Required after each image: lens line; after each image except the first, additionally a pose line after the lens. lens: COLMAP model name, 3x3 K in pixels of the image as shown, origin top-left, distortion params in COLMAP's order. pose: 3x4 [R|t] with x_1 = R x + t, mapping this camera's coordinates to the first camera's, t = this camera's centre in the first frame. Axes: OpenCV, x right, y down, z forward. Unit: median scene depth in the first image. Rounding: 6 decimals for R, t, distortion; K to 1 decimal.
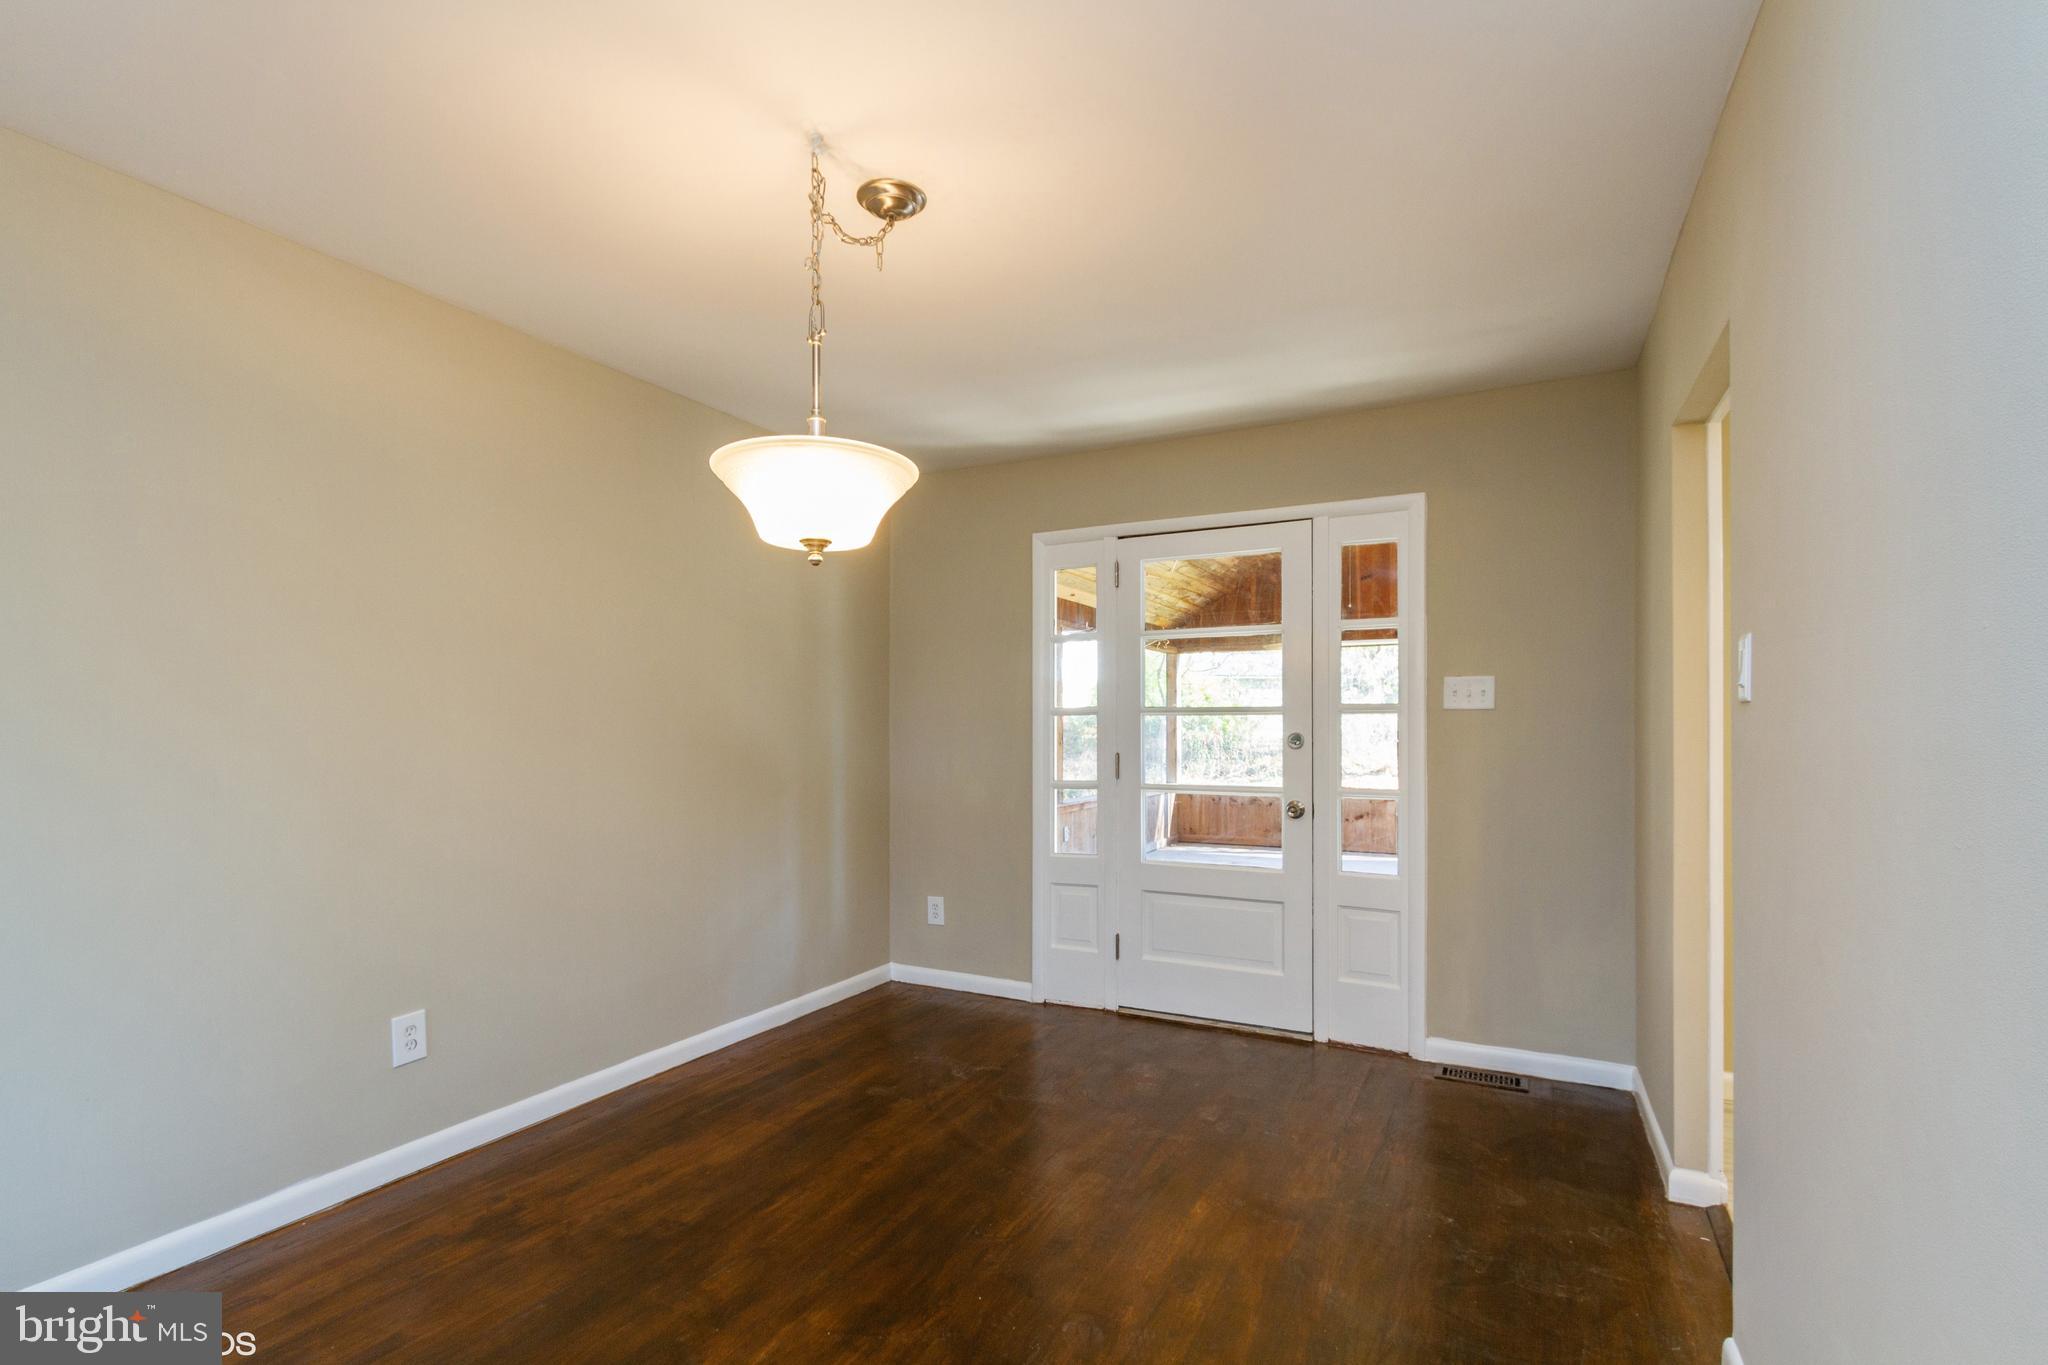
lens RADIAL K [[957.7, 0, 1009.0], [0, 957.7, 729.1], [0, 0, 1]] dist [0.011848, -0.000151]
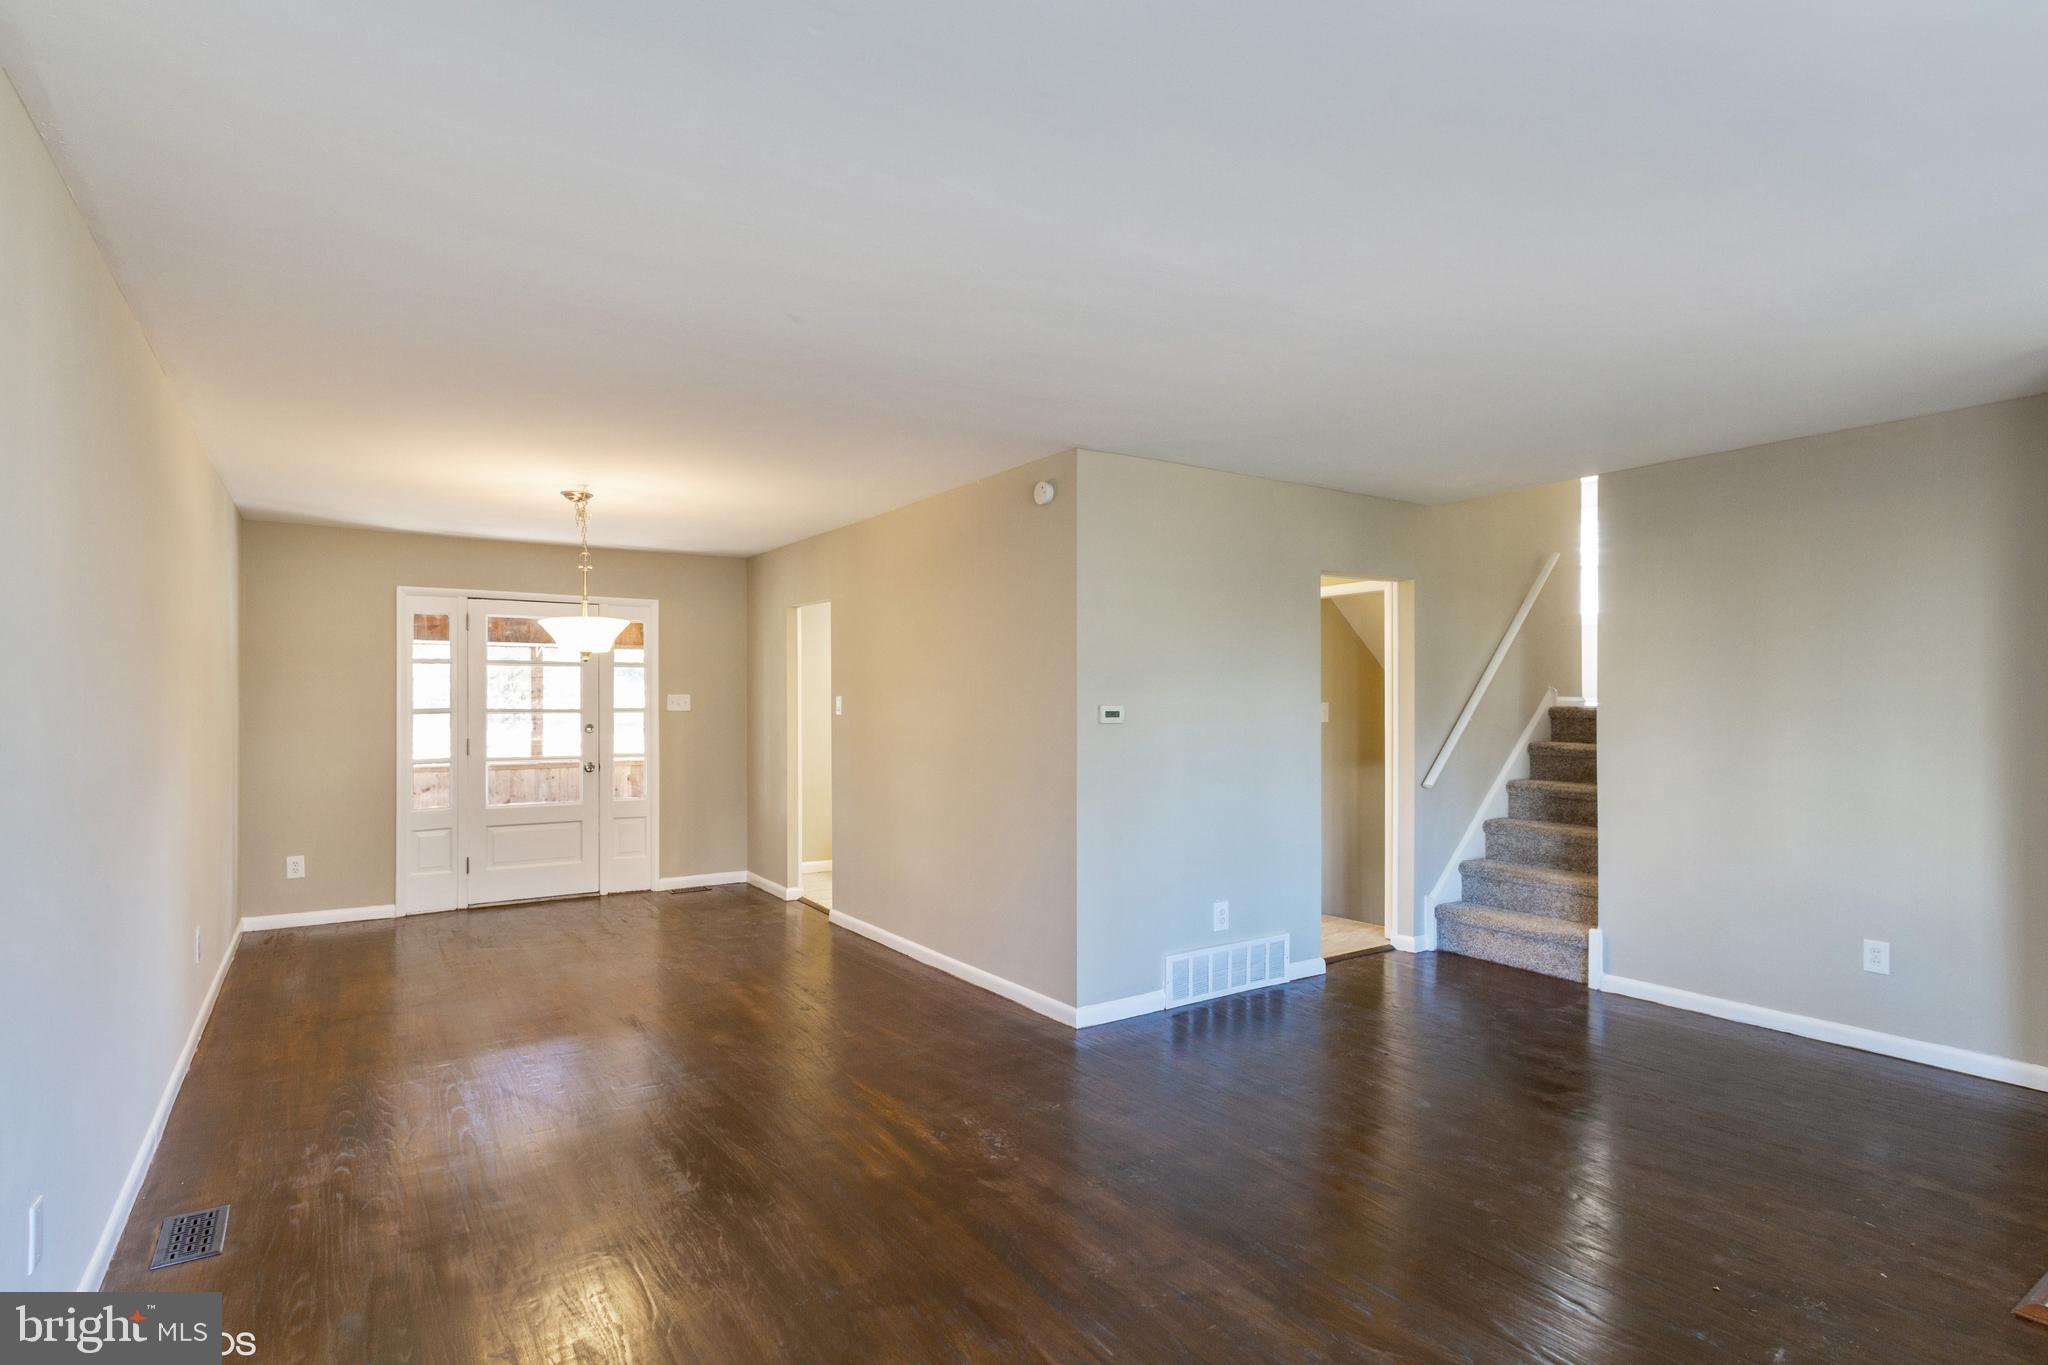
lens RADIAL K [[1028.7, 0, 1020.8], [0, 1028.7, 723.6], [0, 0, 1]] dist [0.002290, -0.000444]
pose [[0.477664, -0.017915, 0.878360, -0.967594], [0.000587, 0.999798, 0.020072, -0.033753], [-0.878542, -0.009072, 0.477579, -0.593082]]
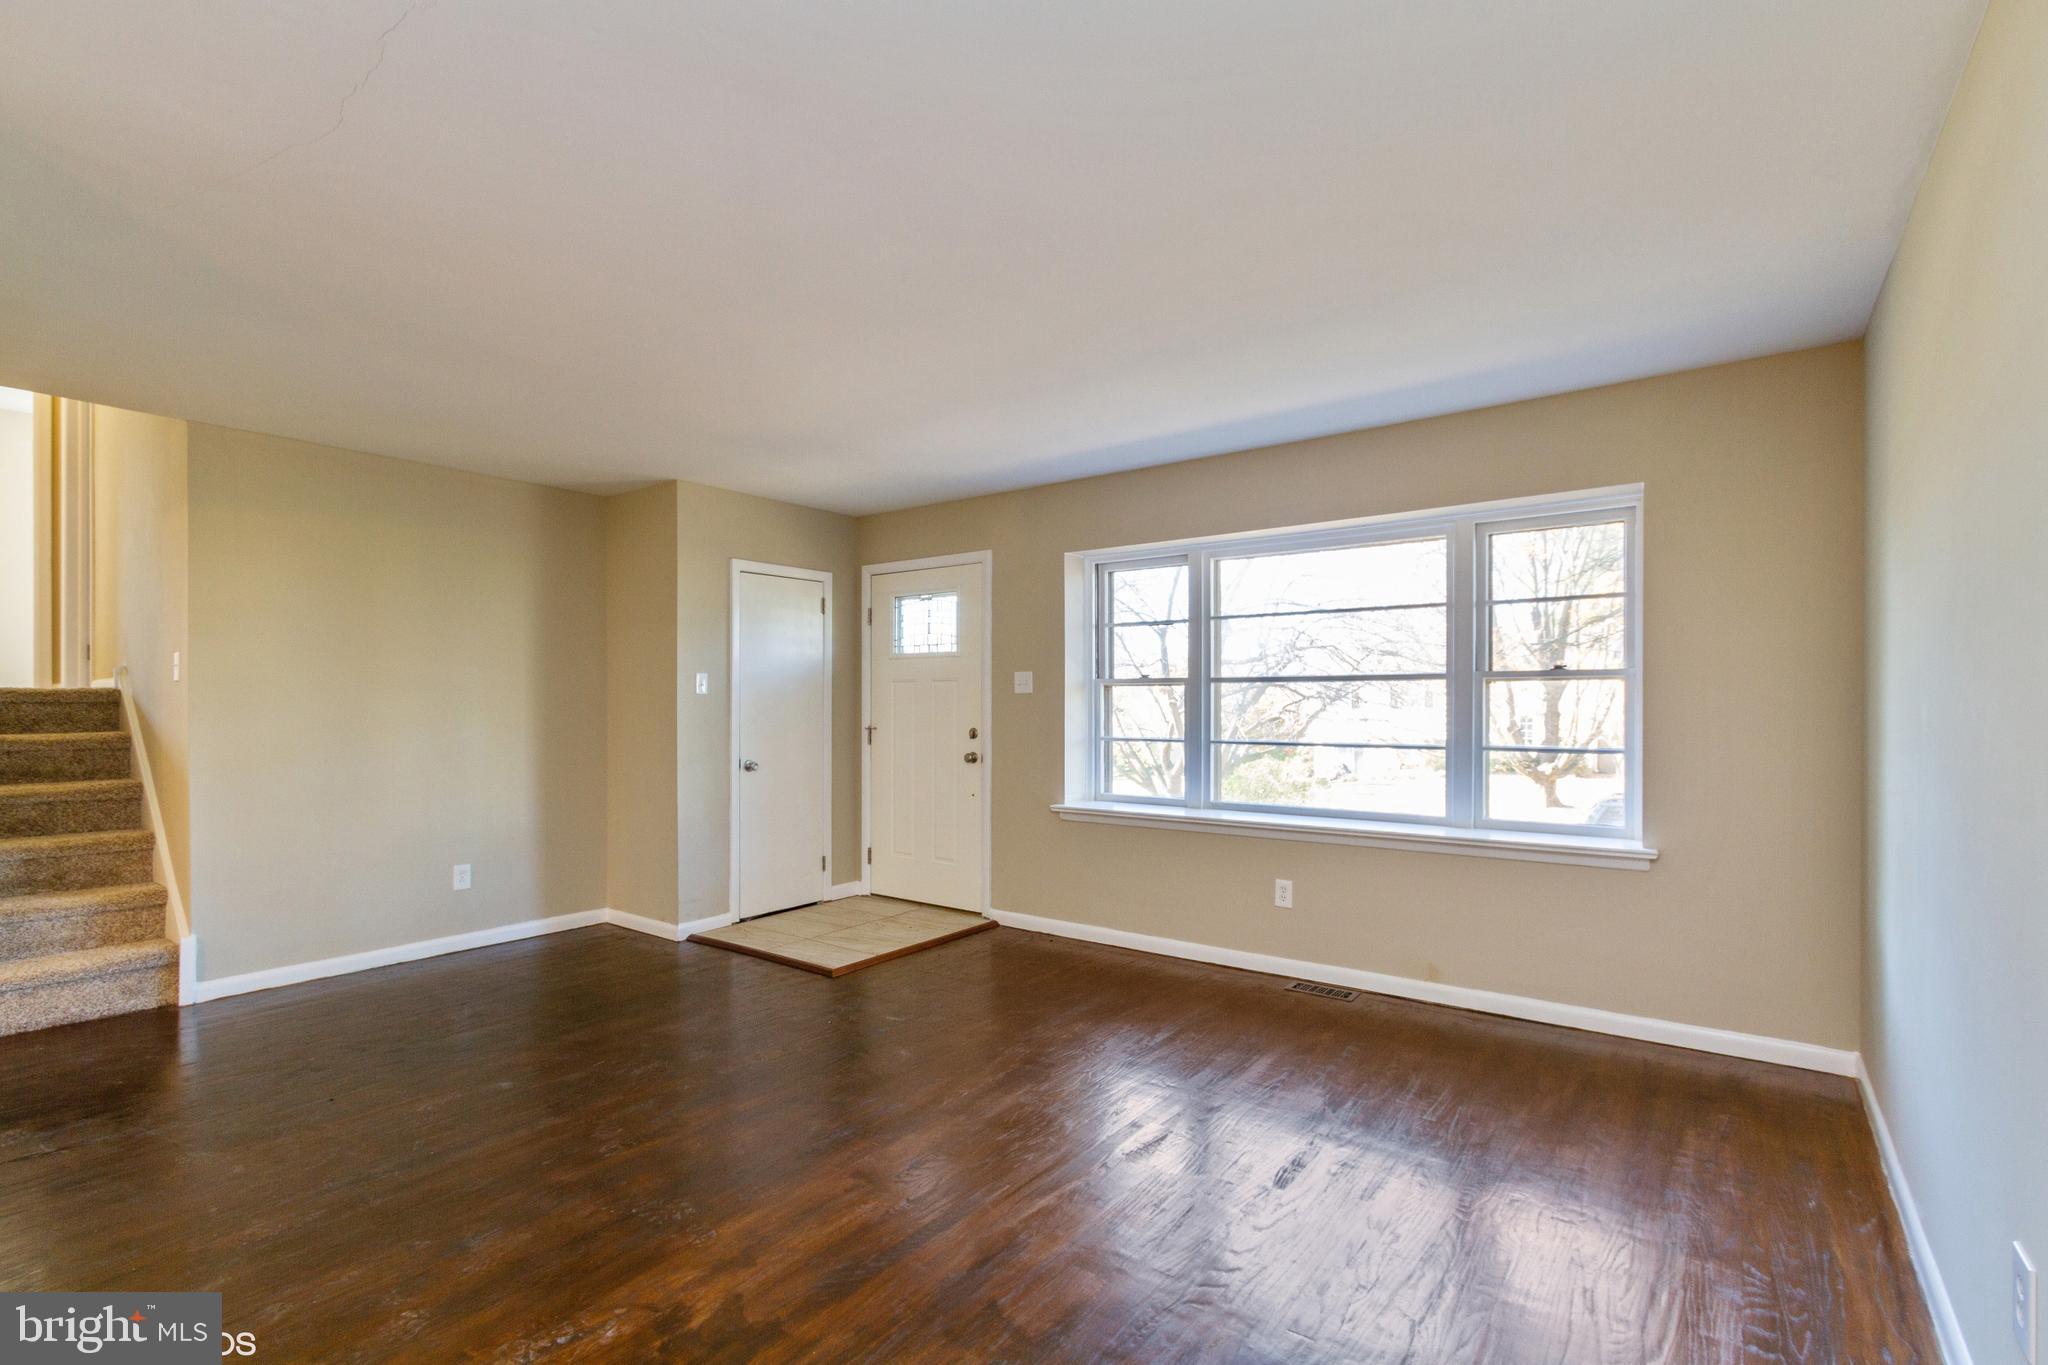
lens RADIAL K [[938.3, 0, 1015.8], [0, 938.3, 711.1], [0, 0, 1]] dist [0.014934, -0.000073]
pose [[-0.983266, -0.007791, 0.182008, -0.577387], [-0.004719, 0.999839, 0.017307, -0.021935], [-0.182113, 0.016159, -0.983145, 0.265687]]
